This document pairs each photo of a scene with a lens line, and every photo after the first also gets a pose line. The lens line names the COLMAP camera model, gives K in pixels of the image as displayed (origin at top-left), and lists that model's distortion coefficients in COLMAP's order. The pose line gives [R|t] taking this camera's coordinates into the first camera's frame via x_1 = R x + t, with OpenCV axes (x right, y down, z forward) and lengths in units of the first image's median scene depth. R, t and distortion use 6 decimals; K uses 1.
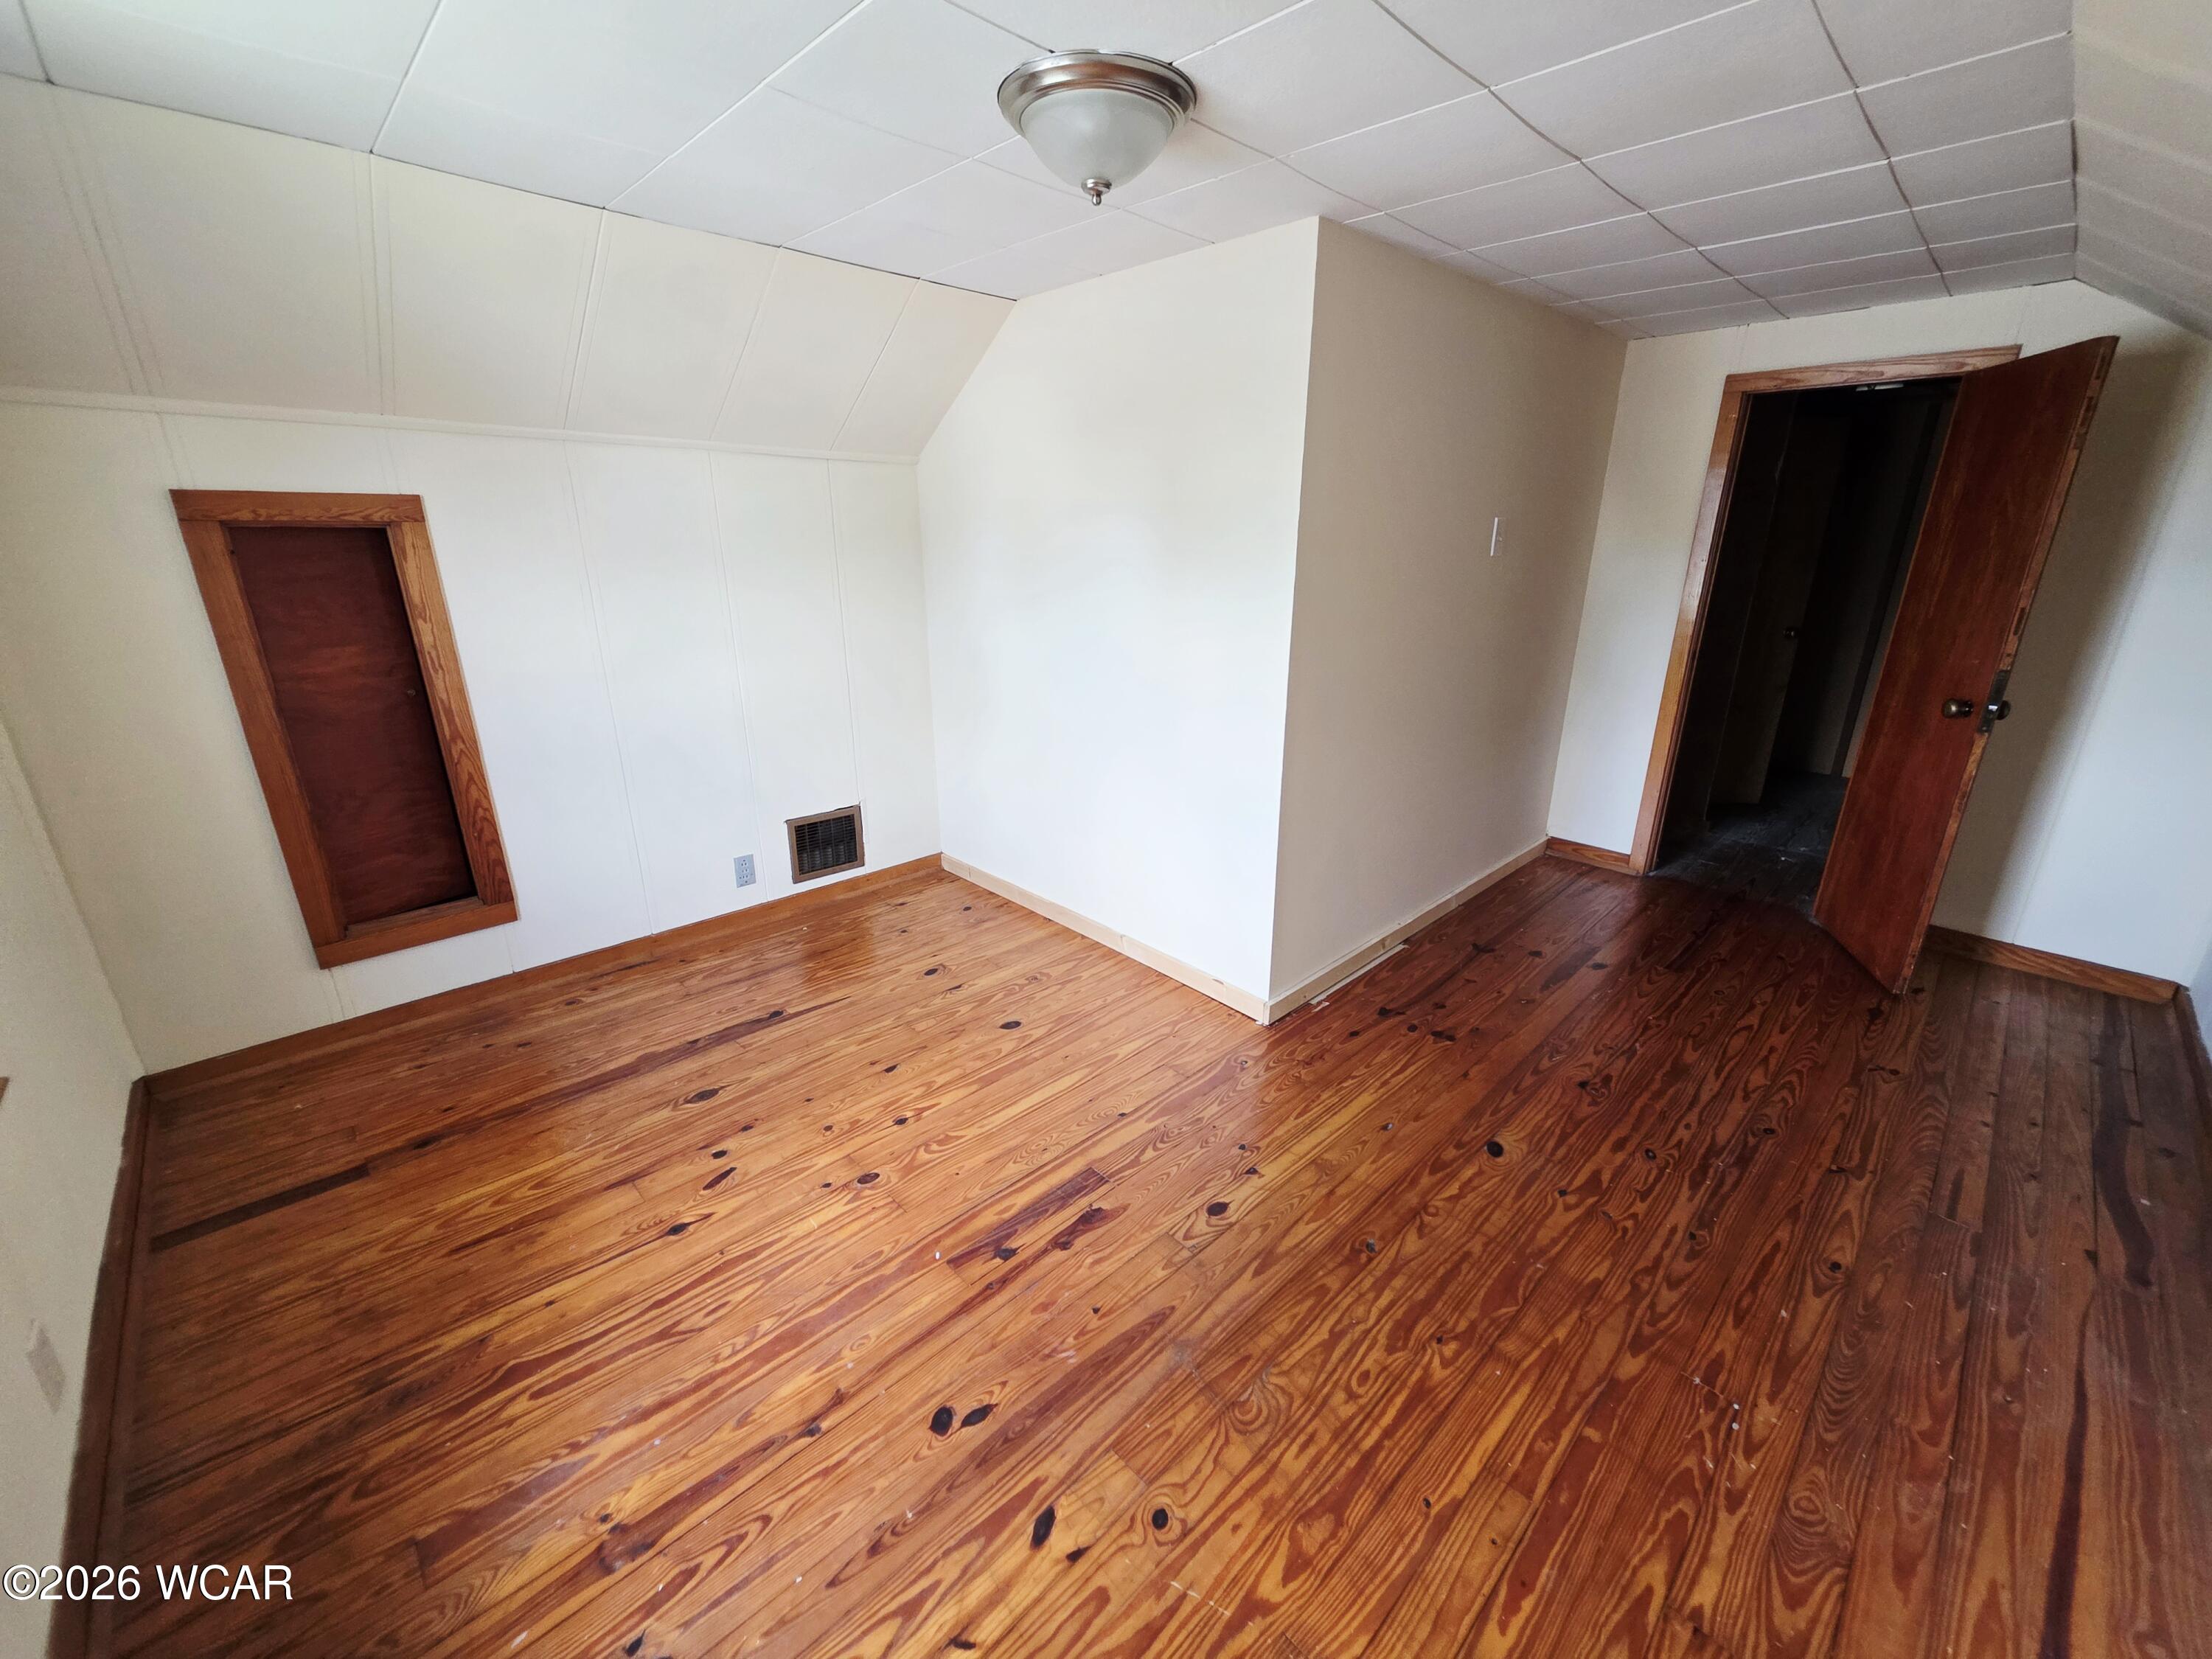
lens RADIAL K [[877.0, 0, 1100.0], [0, 877.0, 820.5], [0, 0, 1]] dist [0.000503, 0.000135]
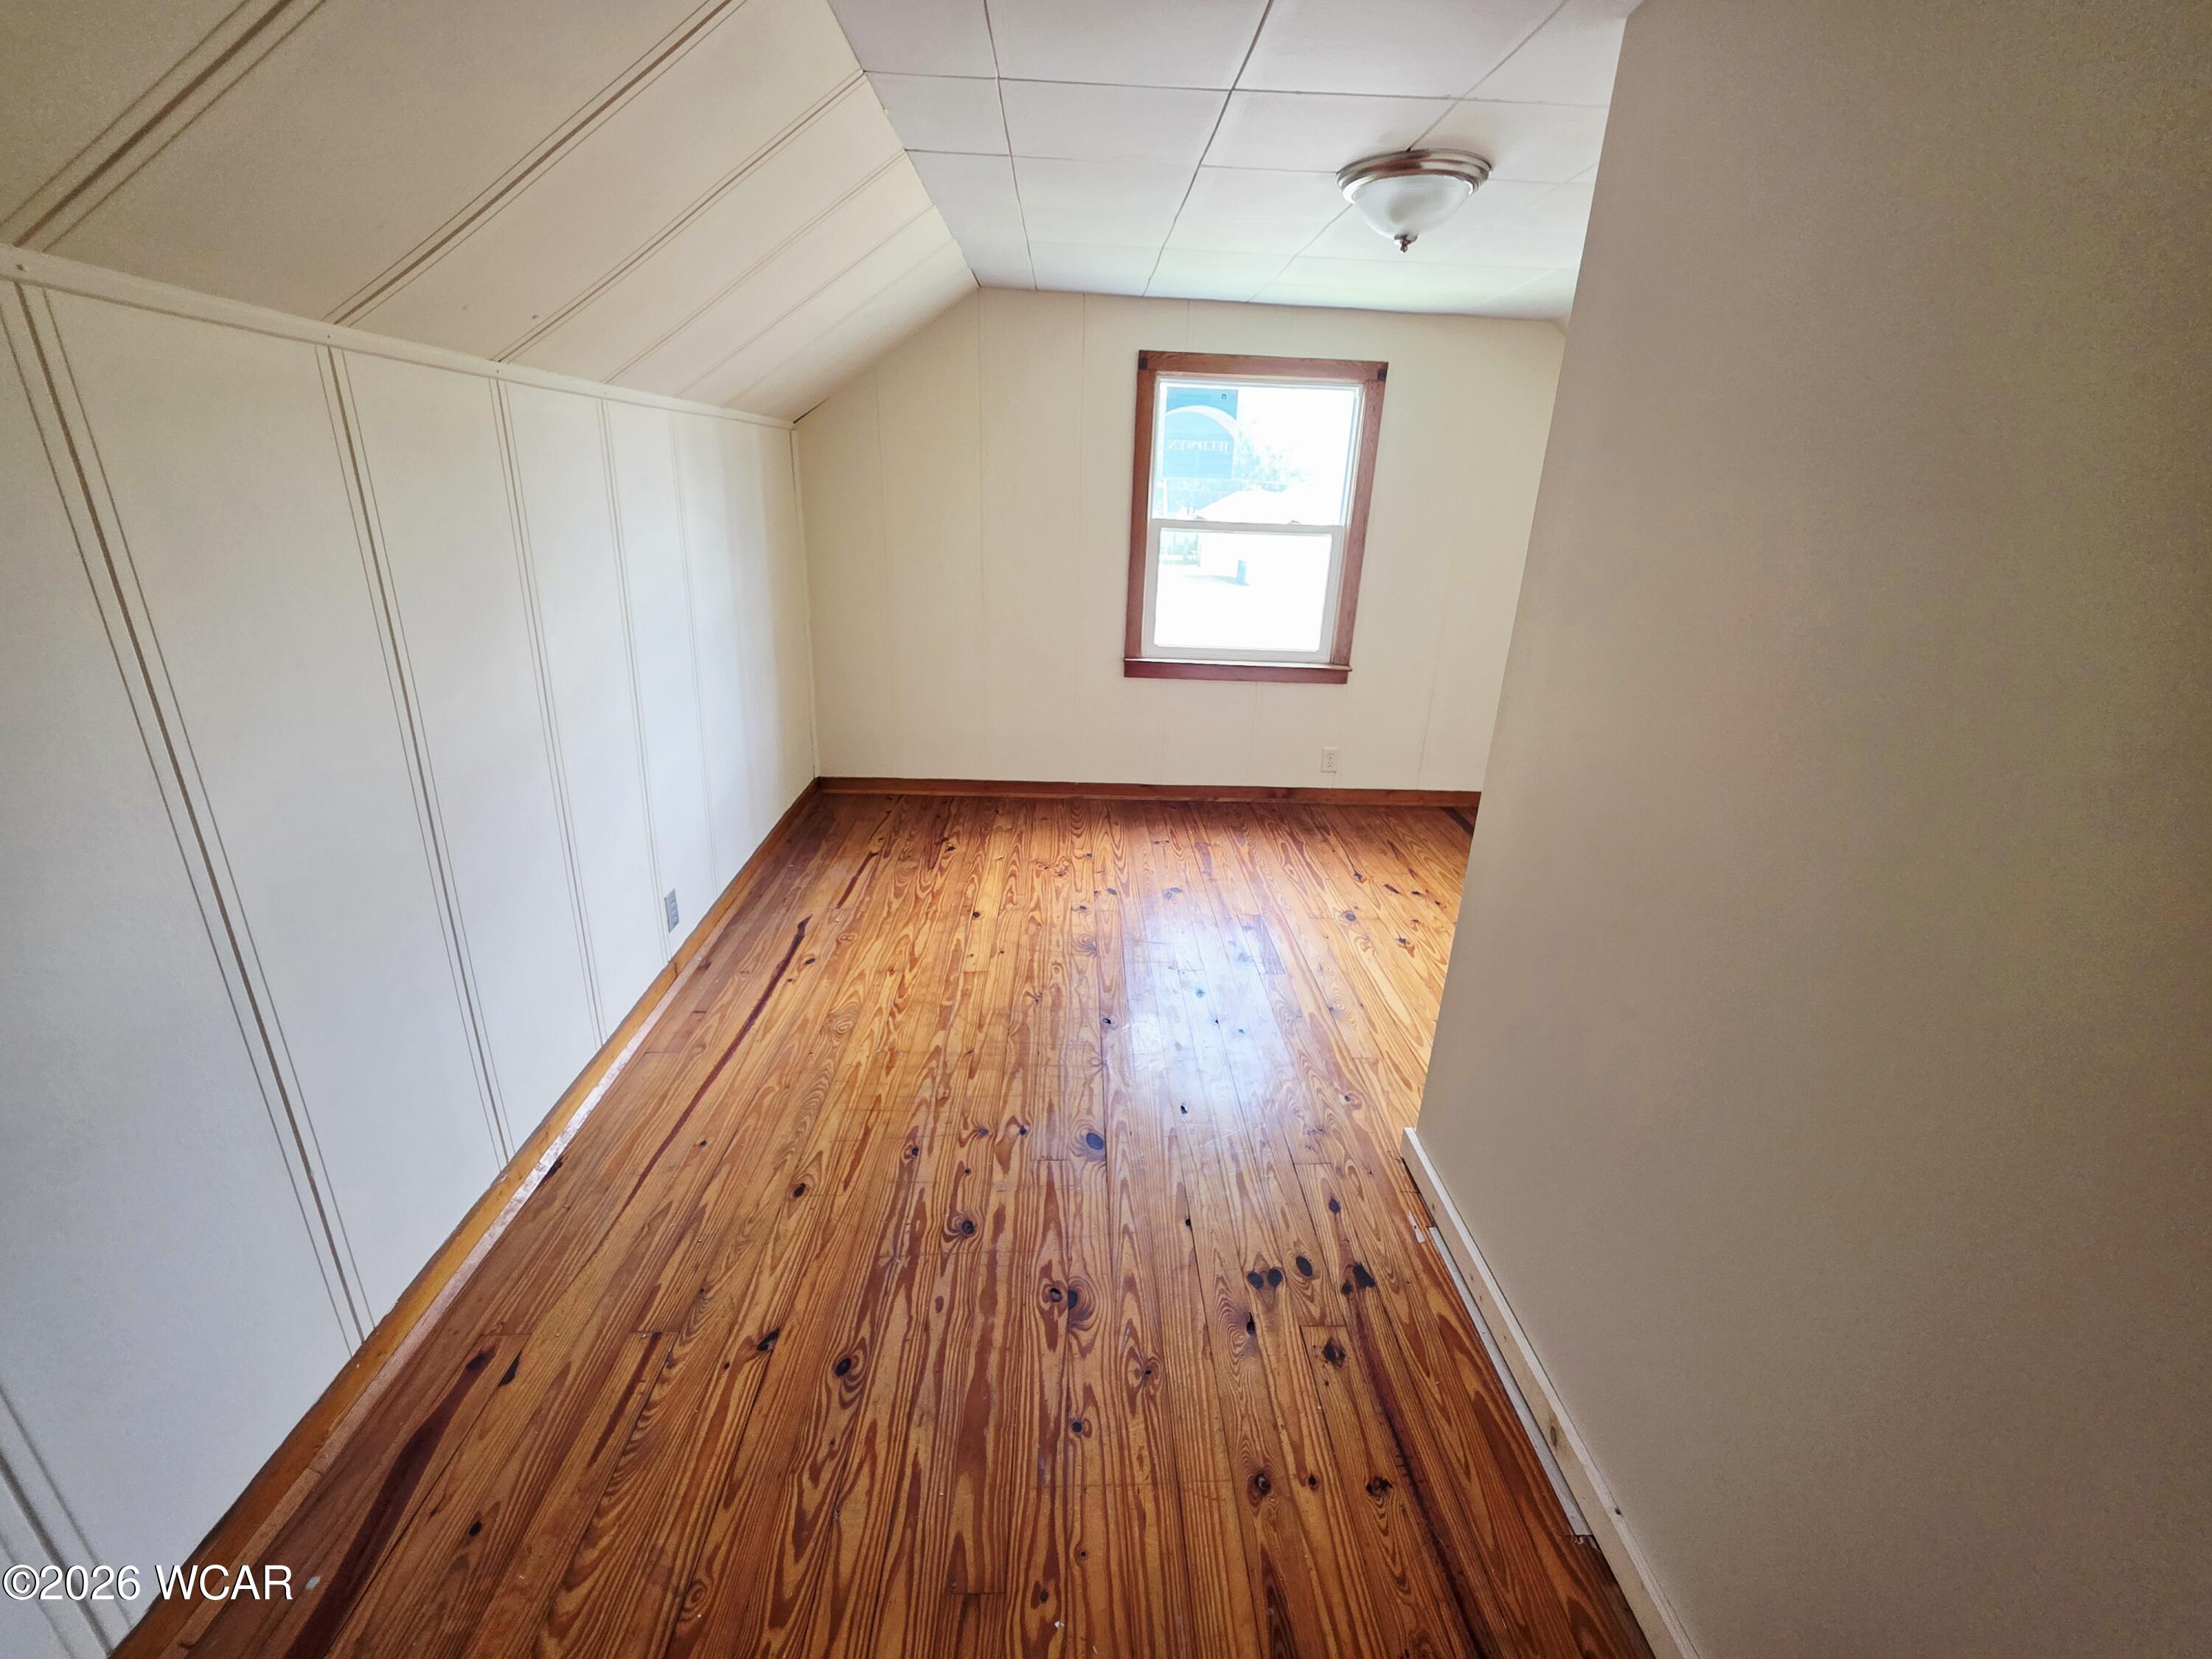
lens RADIAL K [[877.0, 0, 1100.0], [0, 877.0, 820.5], [0, 0, 1]] dist [0.000503, 0.000135]
pose [[-0.664200, 0.244431, -0.706465, 1.231307], [-0.266956, 0.805167, 0.529566, -0.492674], [0.698264, 0.540333, -0.469539, 1.501805]]
